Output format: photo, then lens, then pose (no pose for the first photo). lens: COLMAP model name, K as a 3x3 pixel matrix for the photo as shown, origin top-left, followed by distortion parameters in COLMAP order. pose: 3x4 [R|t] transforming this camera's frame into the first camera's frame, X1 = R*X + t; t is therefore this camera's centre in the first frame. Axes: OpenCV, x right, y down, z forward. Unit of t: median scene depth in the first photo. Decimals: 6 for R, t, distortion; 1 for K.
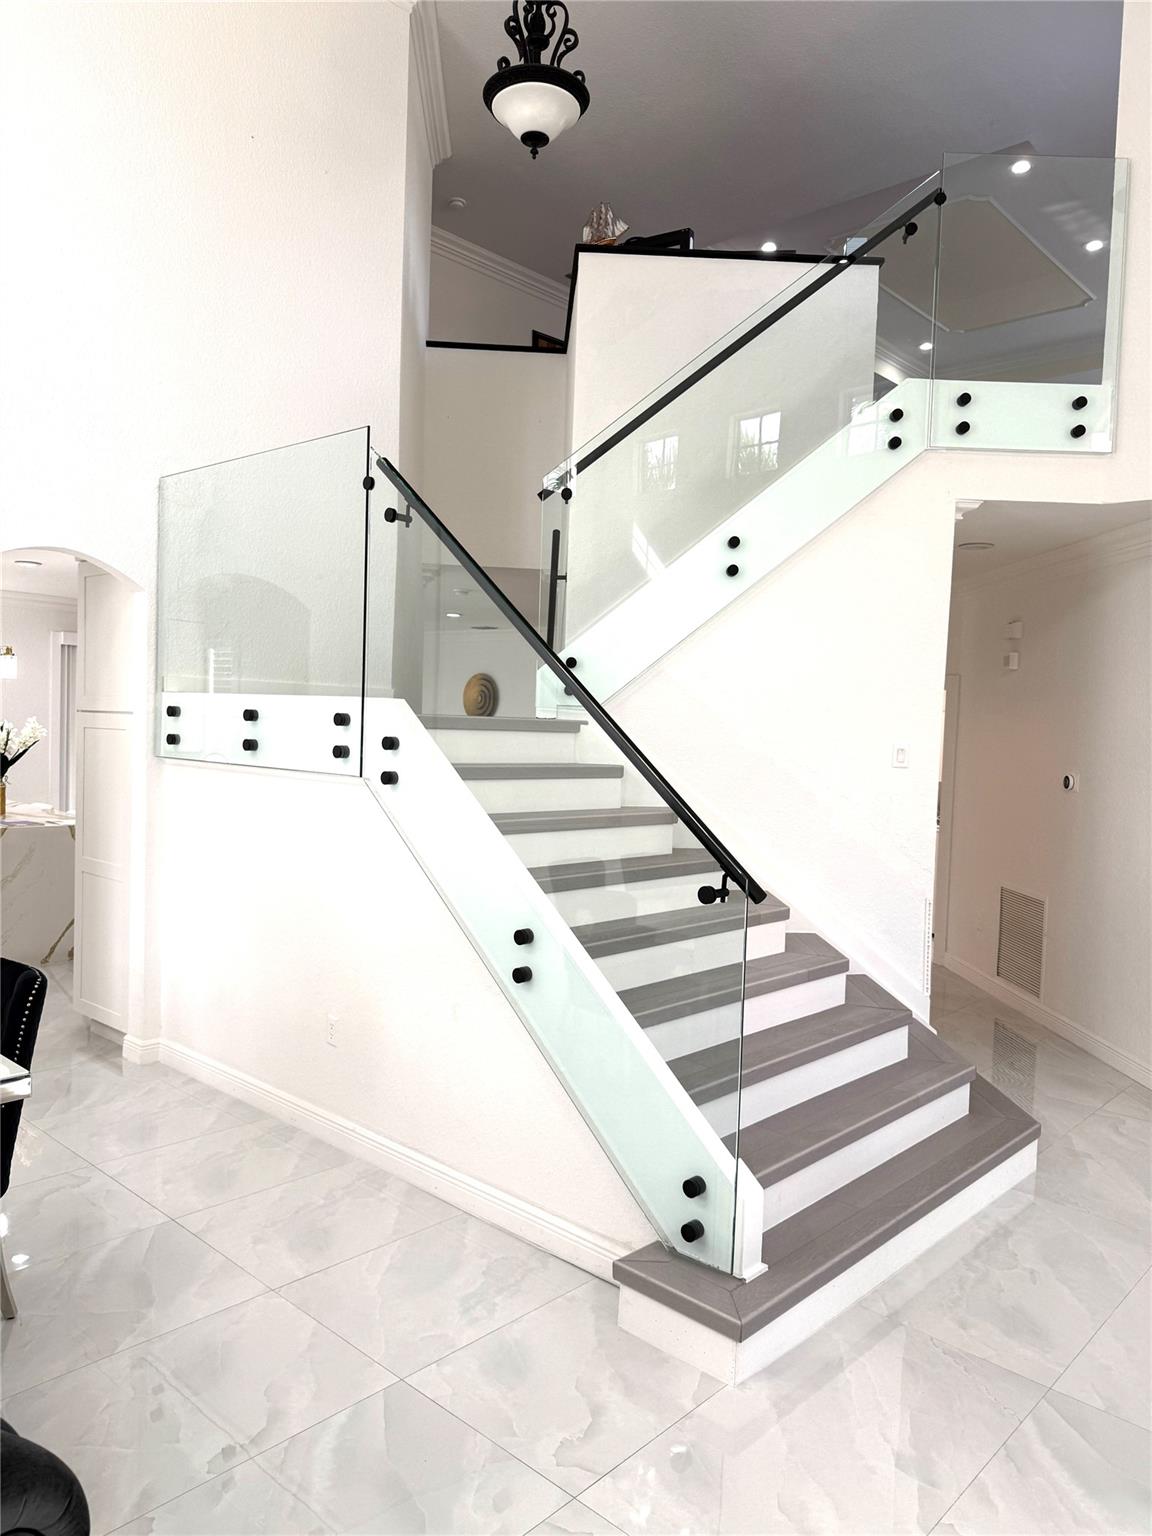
lens RADIAL K [[1078.6, 0, 571.7], [0, 1078.6, 772.7], [0, 0, 1]] dist [0.070611, -0.094842]
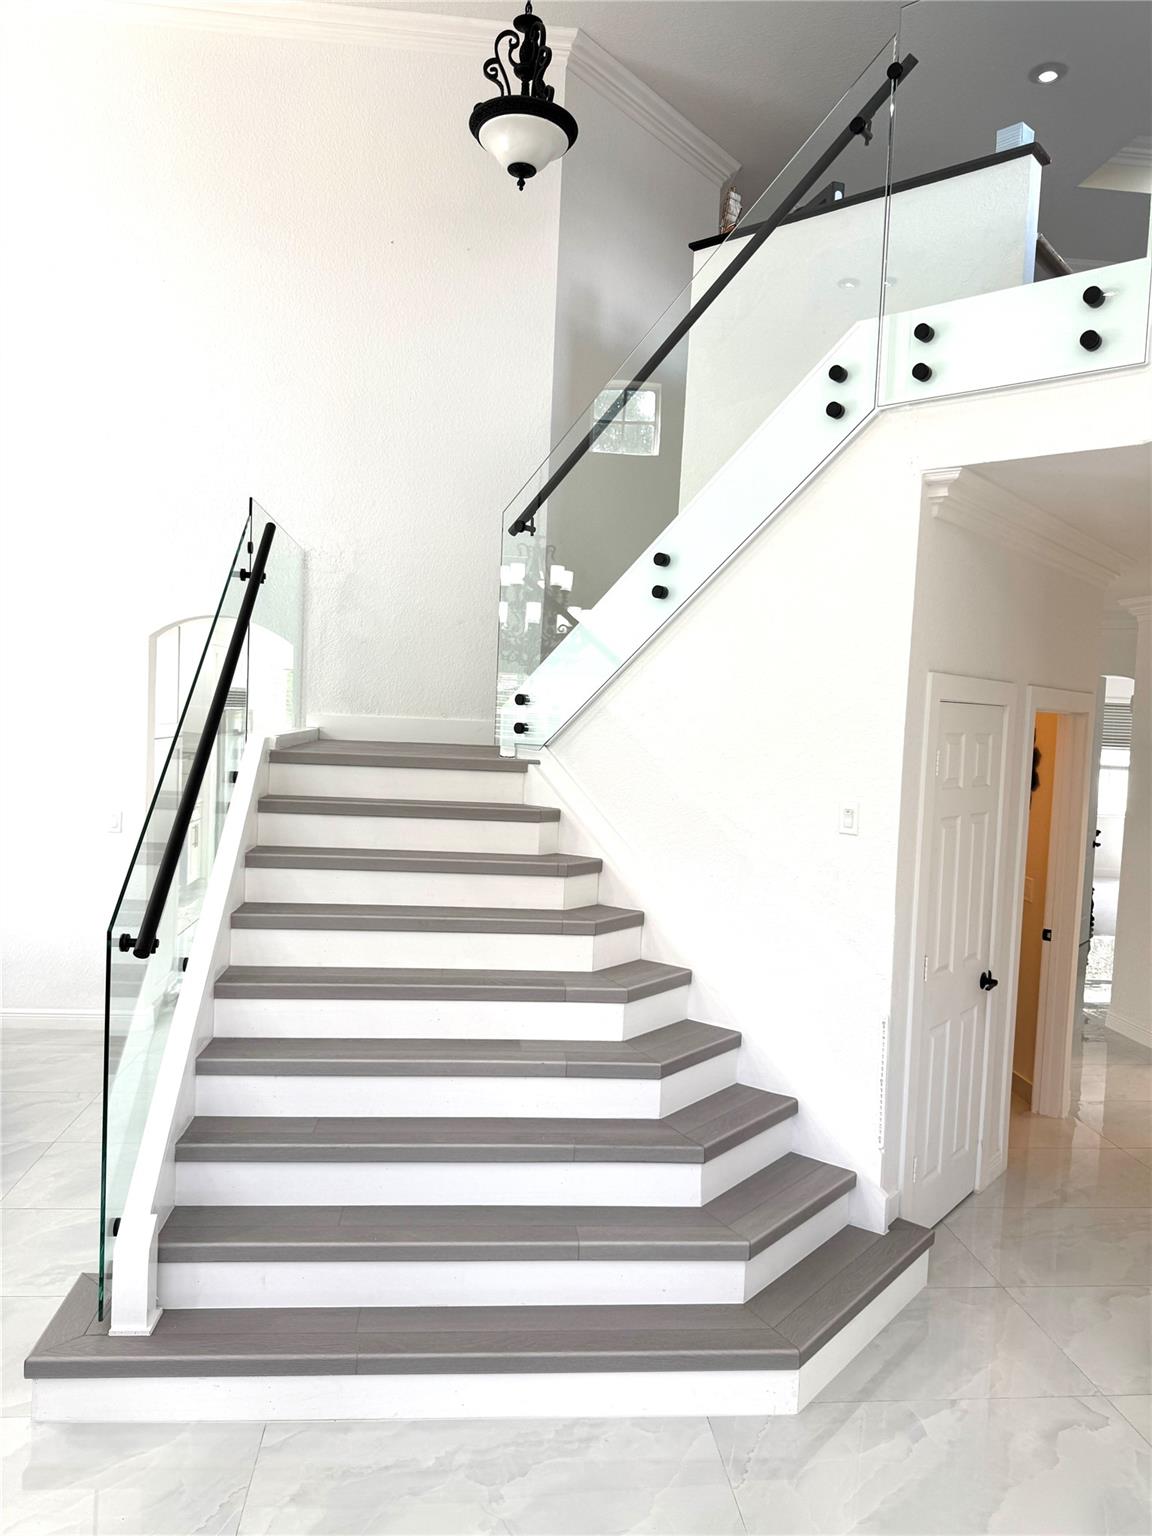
lens RADIAL K [[1078.6, 0, 571.7], [0, 1078.6, 772.7], [0, 0, 1]] dist [0.070611, -0.094842]
pose [[0.745505, 0.037449, -0.665447, 0.674317], [-0.048852, 0.998805, 0.001479, -0.040715], [0.664707, 0.031406, 0.746444, 0.314876]]
